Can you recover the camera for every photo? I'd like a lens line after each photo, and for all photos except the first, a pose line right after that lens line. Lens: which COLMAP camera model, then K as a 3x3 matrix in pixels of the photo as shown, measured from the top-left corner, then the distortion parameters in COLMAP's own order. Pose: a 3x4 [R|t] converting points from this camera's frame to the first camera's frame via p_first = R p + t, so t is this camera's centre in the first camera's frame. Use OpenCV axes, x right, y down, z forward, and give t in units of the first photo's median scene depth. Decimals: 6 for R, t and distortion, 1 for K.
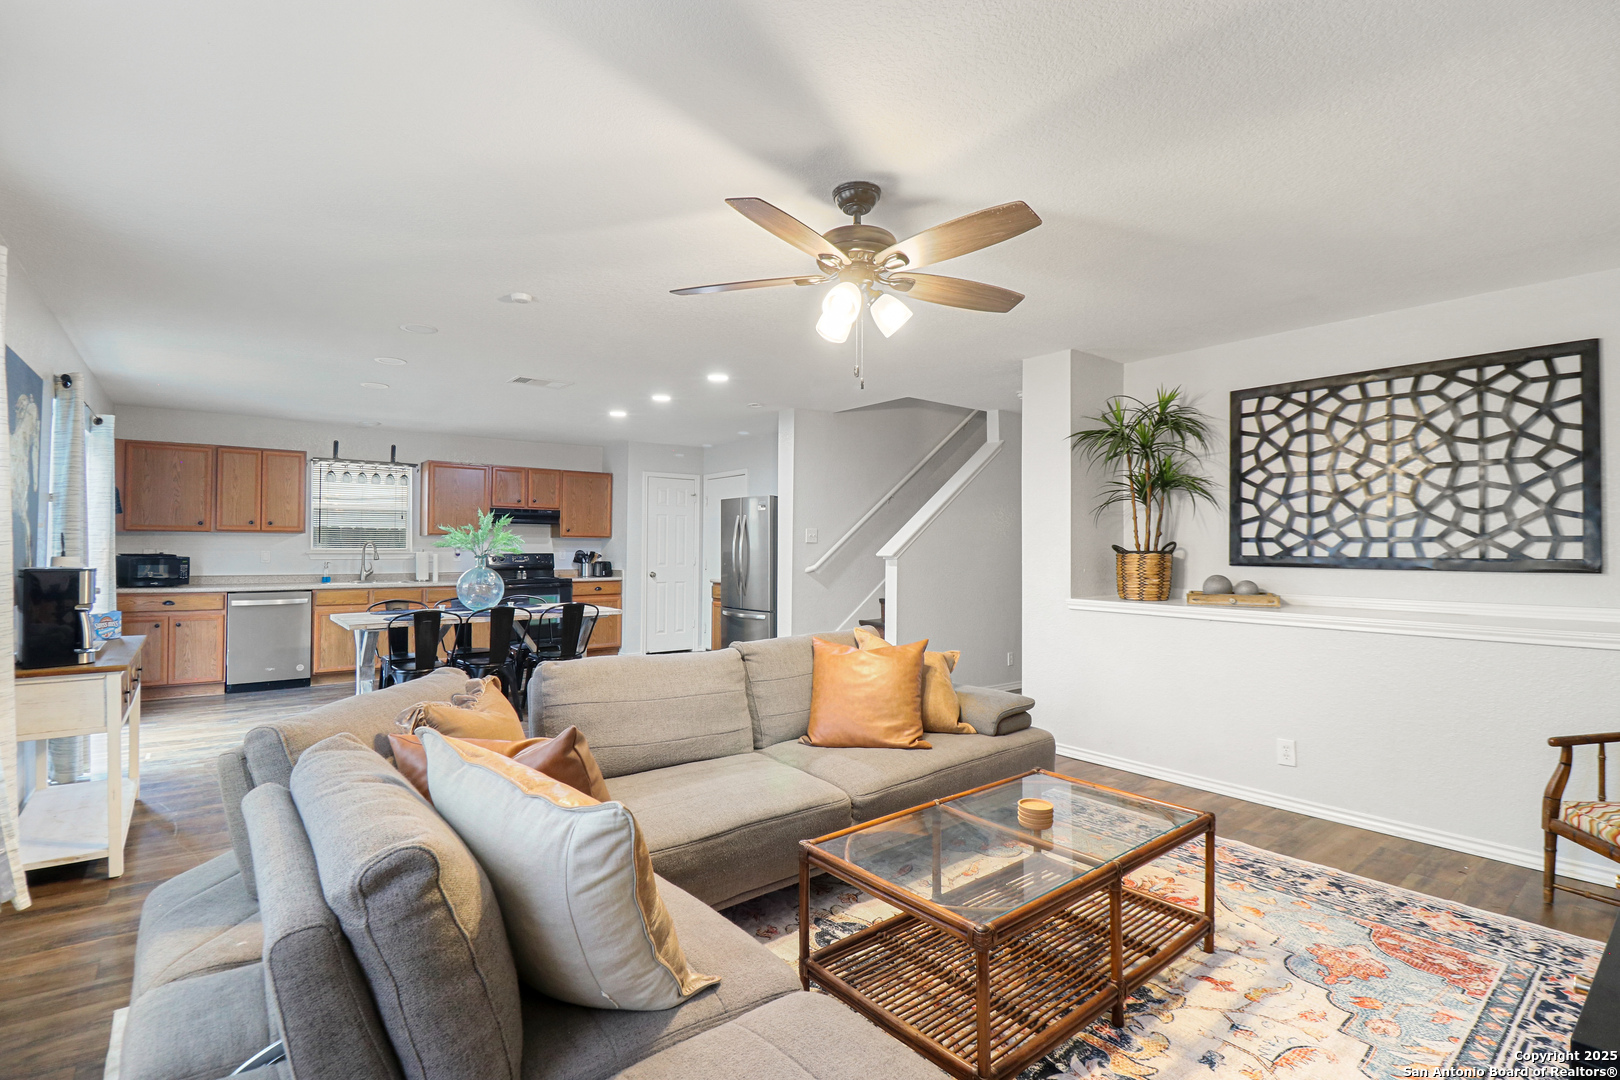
lens RADIAL K [[745.6, 0, 800.9], [0, 745.6, 539.5], [0, 0, 1]] dist [0.002627, -0.014721]
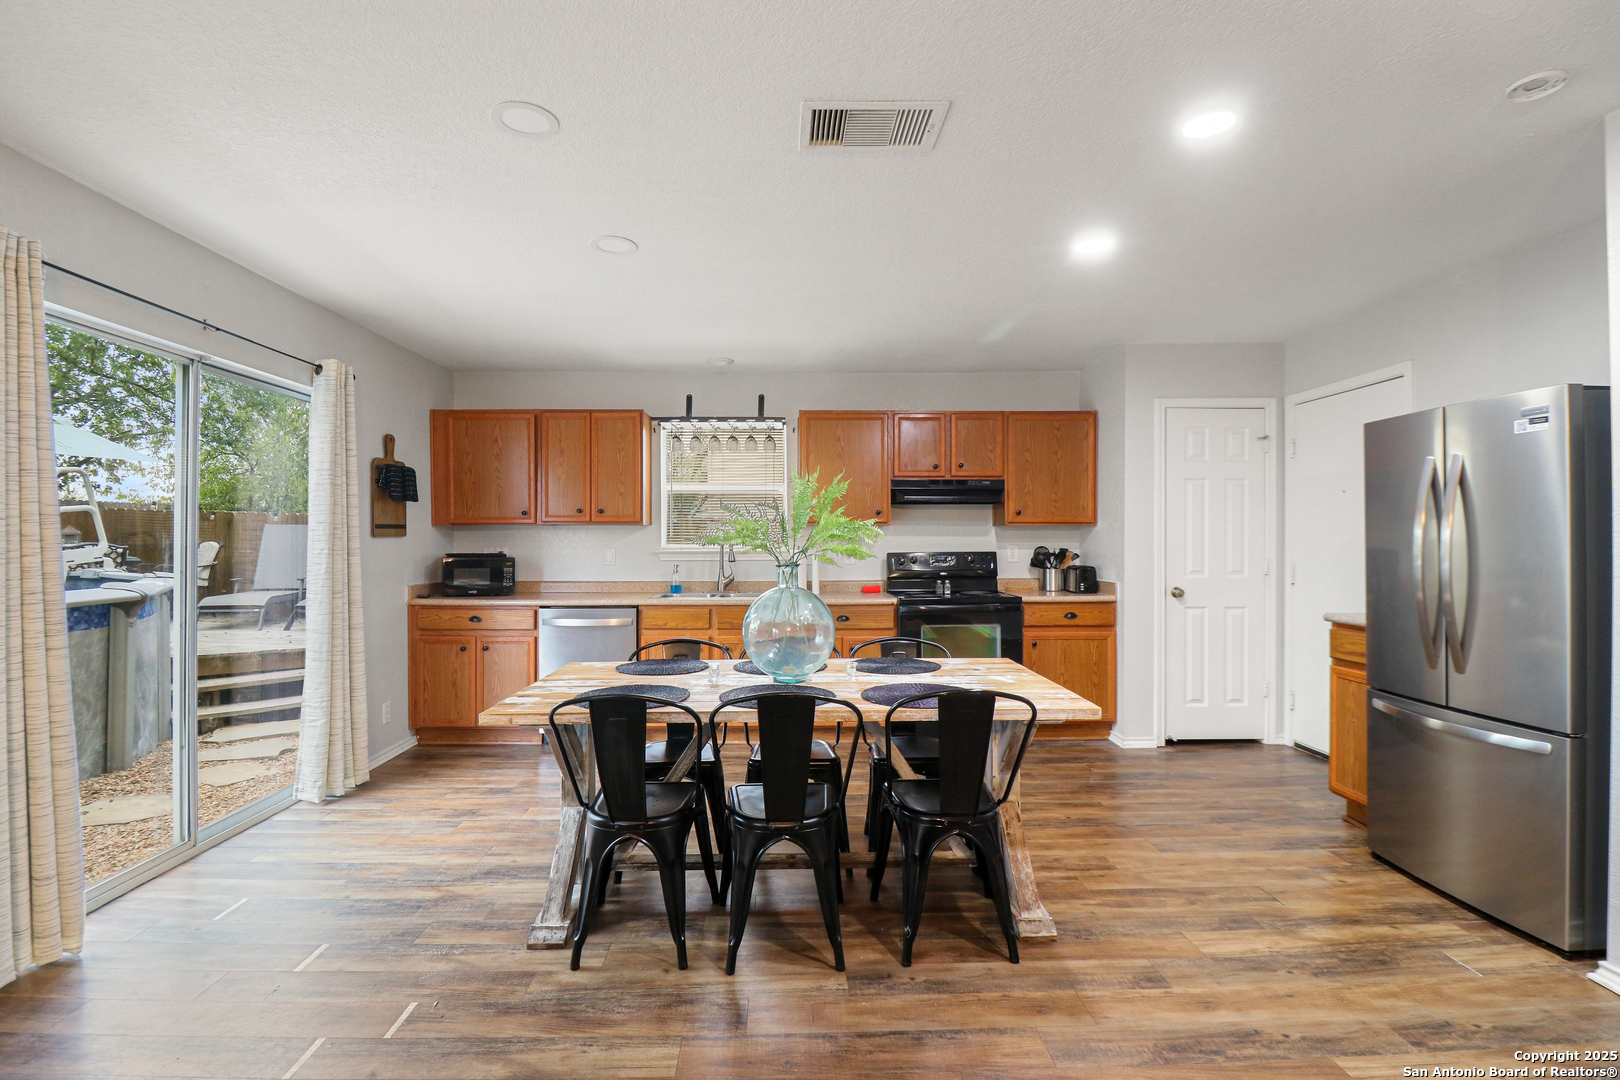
lens RADIAL K [[745.6, 0, 800.9], [0, 745.6, 539.5], [0, 0, 1]] dist [0.002627, -0.014721]
pose [[0.794854, -0.006518, -0.606766, -0.101361], [0.012863, 0.999899, 0.006109, 0.003106], [0.606665, -0.012661, 0.794857, 0.471630]]
